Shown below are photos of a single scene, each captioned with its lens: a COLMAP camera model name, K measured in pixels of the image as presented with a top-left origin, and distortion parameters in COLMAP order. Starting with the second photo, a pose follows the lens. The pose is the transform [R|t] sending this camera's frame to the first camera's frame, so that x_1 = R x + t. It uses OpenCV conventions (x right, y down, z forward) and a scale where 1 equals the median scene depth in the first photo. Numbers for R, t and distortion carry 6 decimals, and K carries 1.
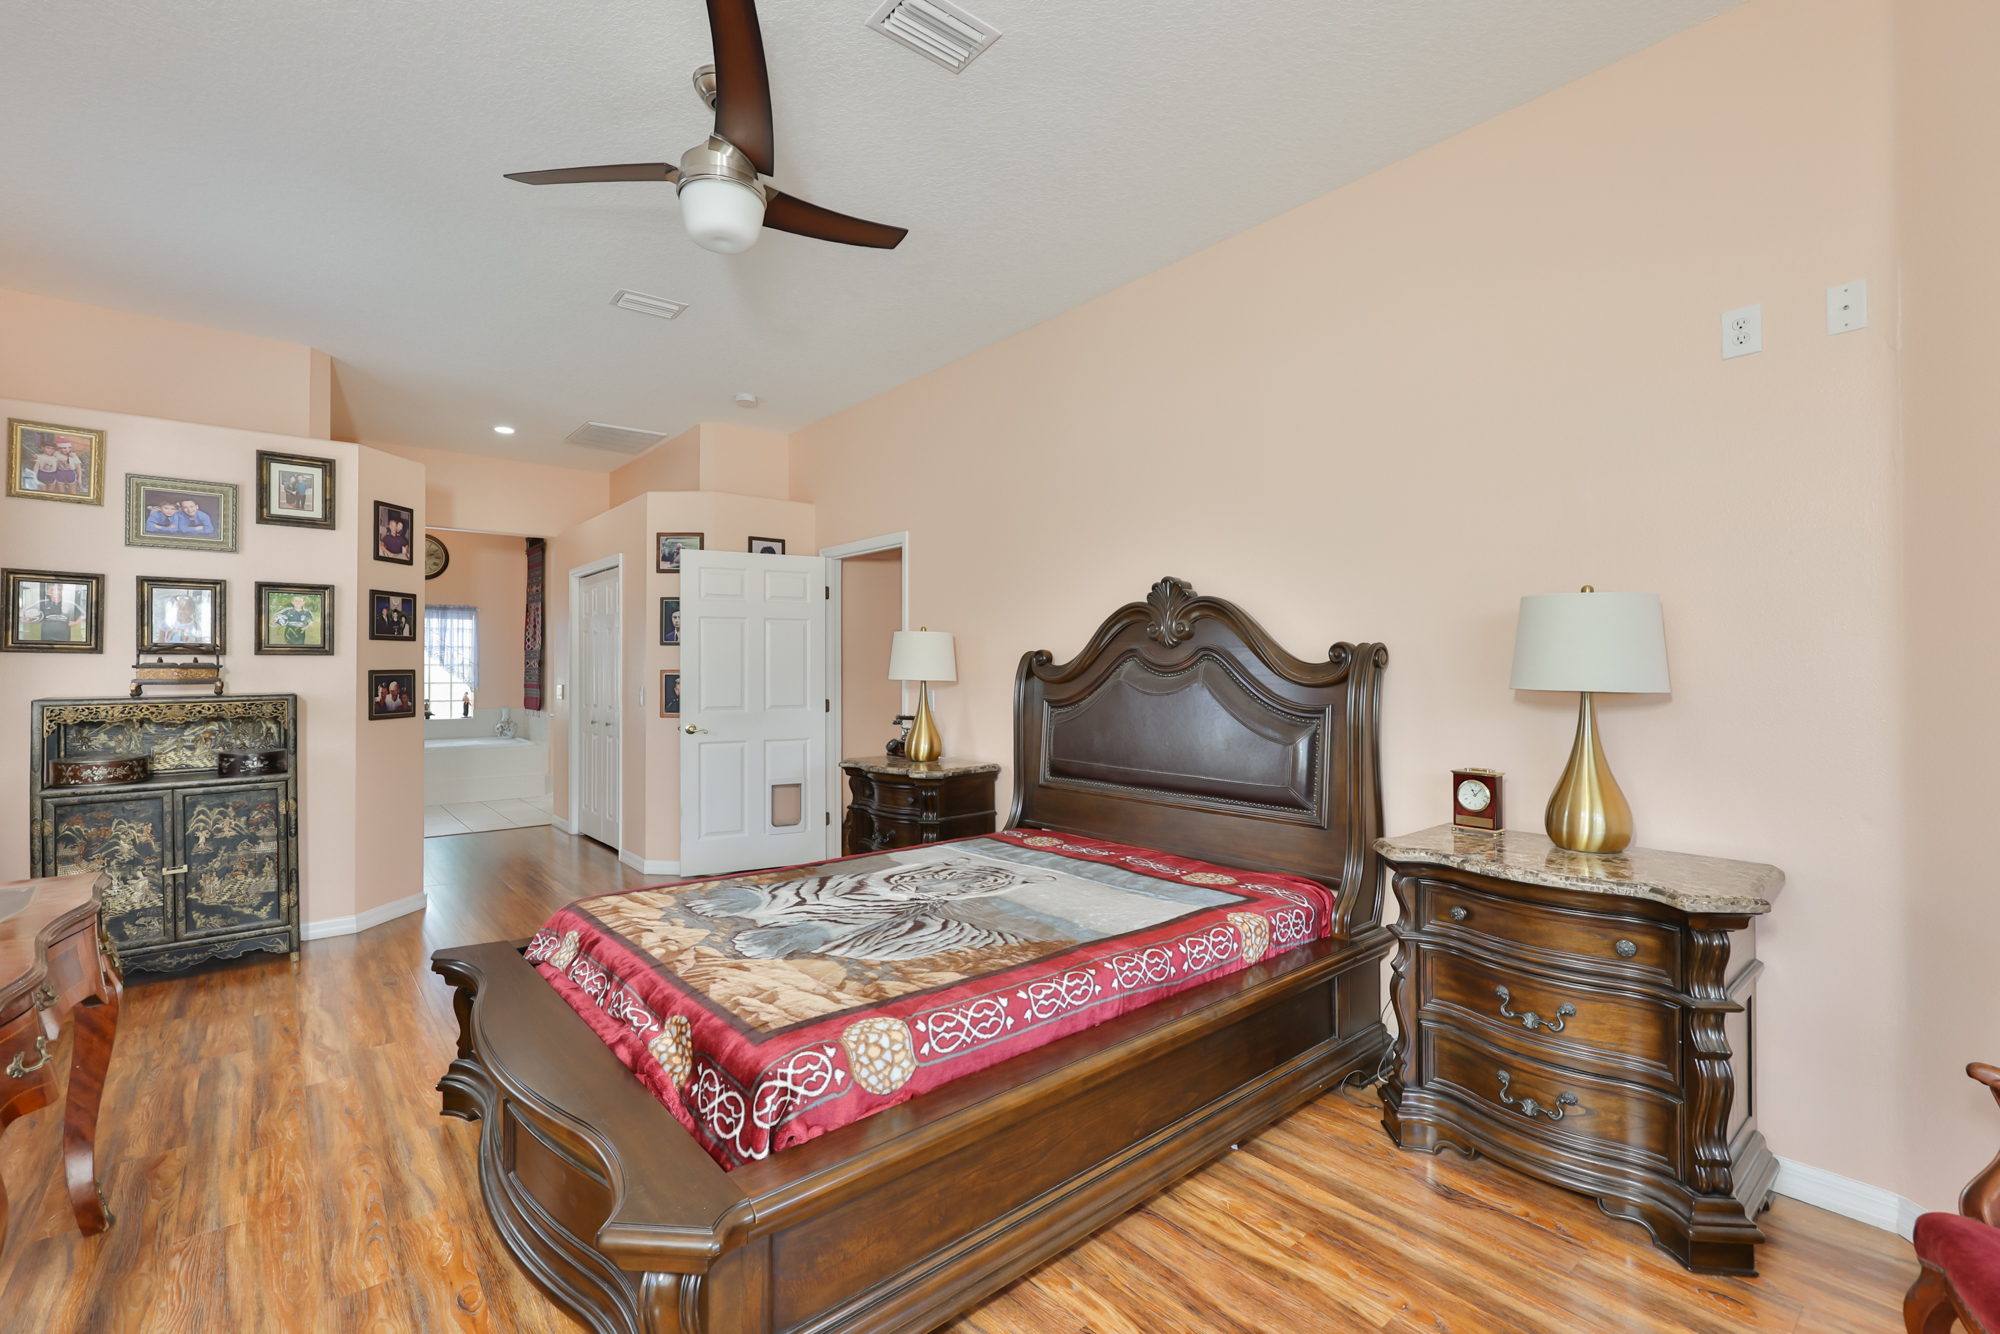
lens RADIAL K [[869.9, 0, 996.7], [0, 869.9, 663.6], [0, 0, 1]] dist [-0.006960, -0.000703]
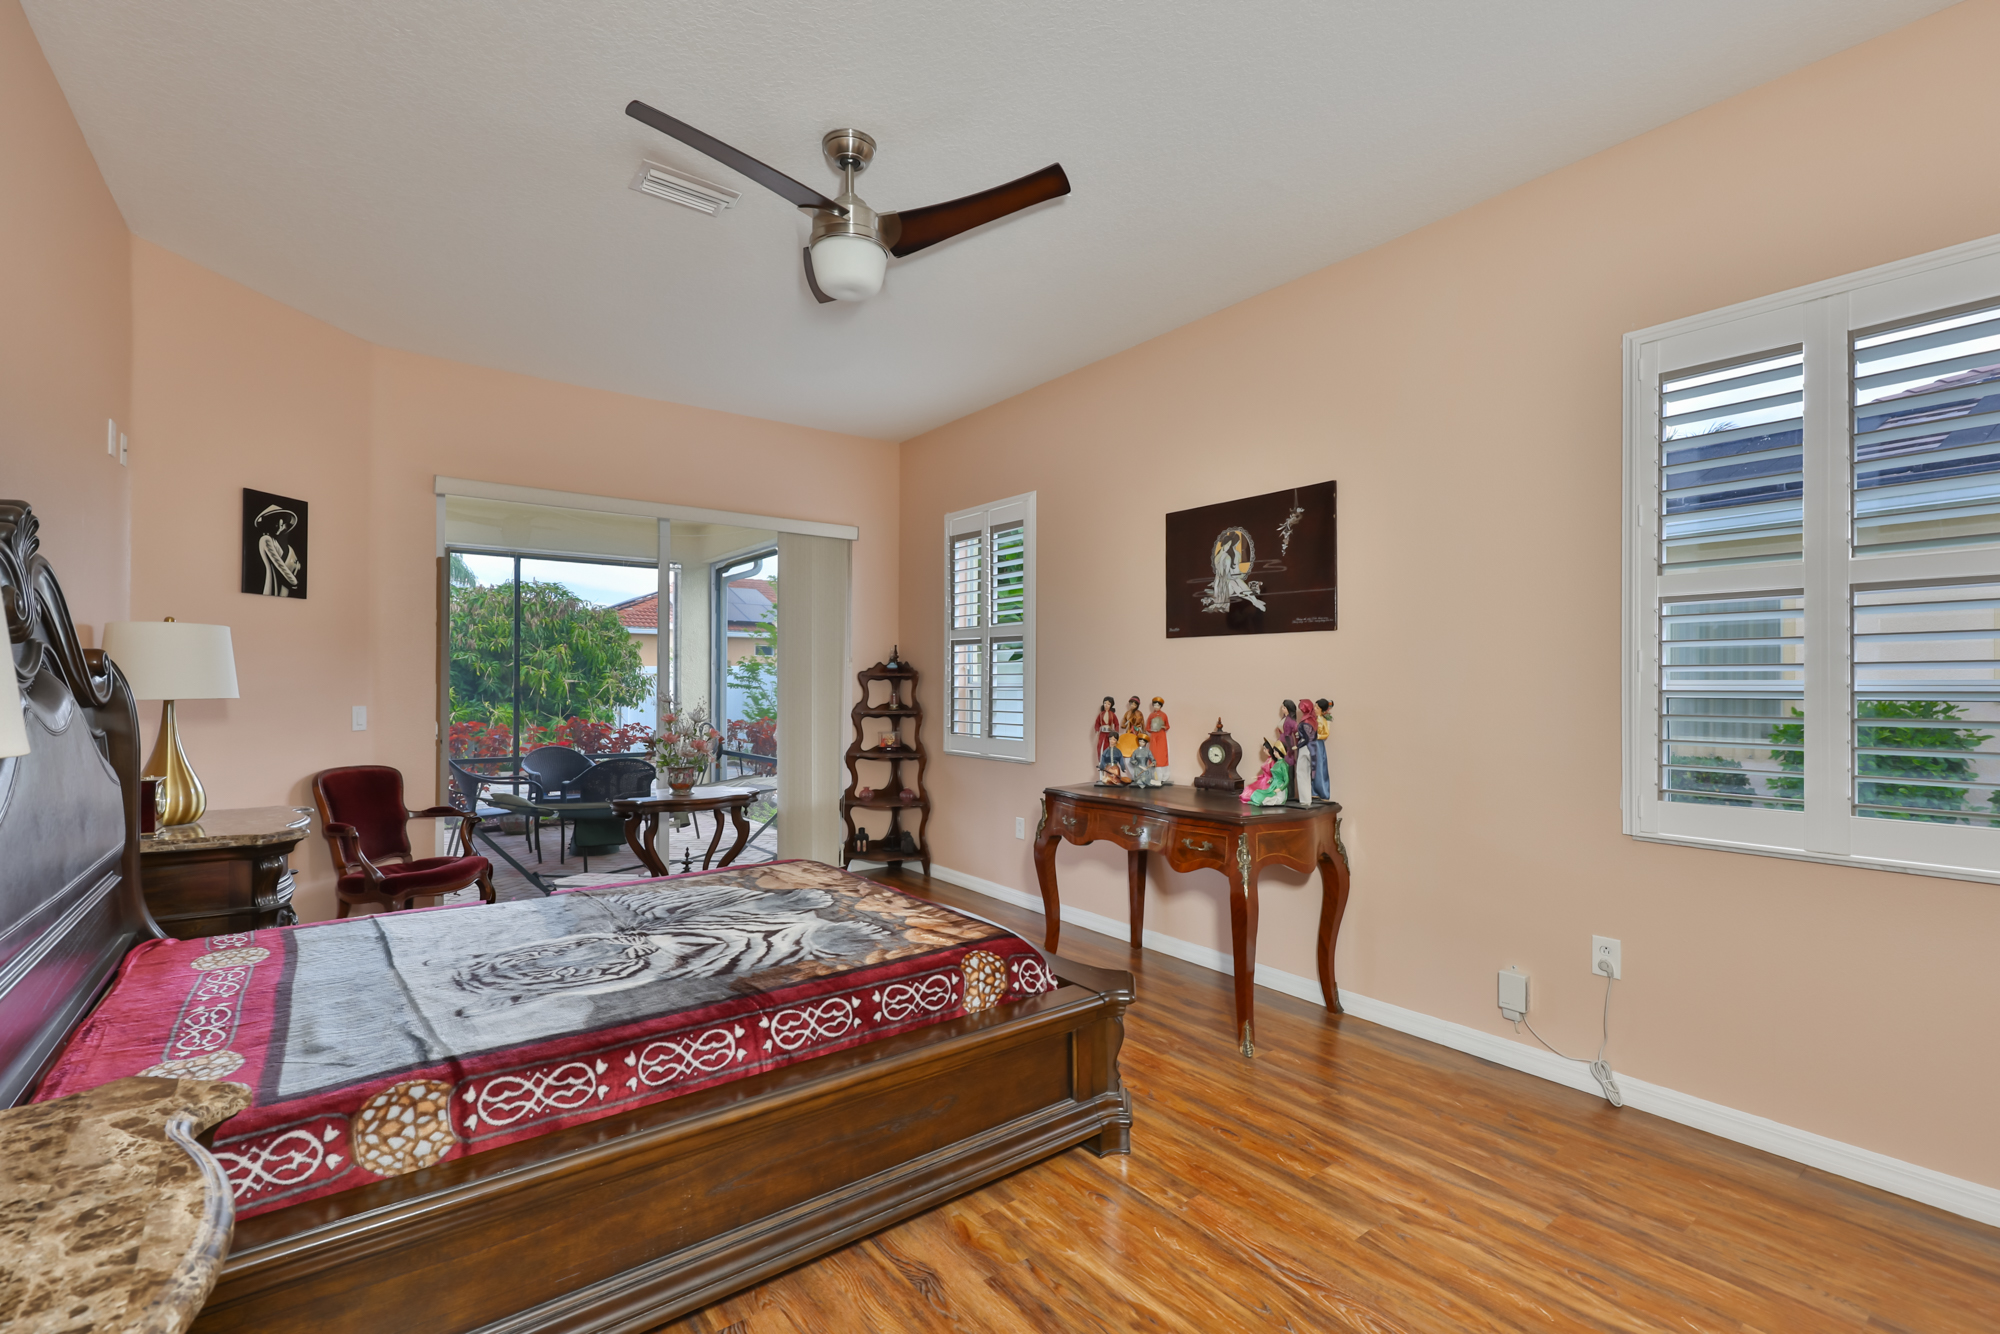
lens RADIAL K [[869.9, 0, 1001.2], [0, 869.9, 674.1], [0, 0, 1]] dist [-0.006960, -0.000703]
pose [[-0.998948, 0.001783, 0.045815, -0.516910], [0.001594, 0.999990, -0.004178, 0.000299], [-0.045822, -0.004100, -0.998941, 1.921503]]
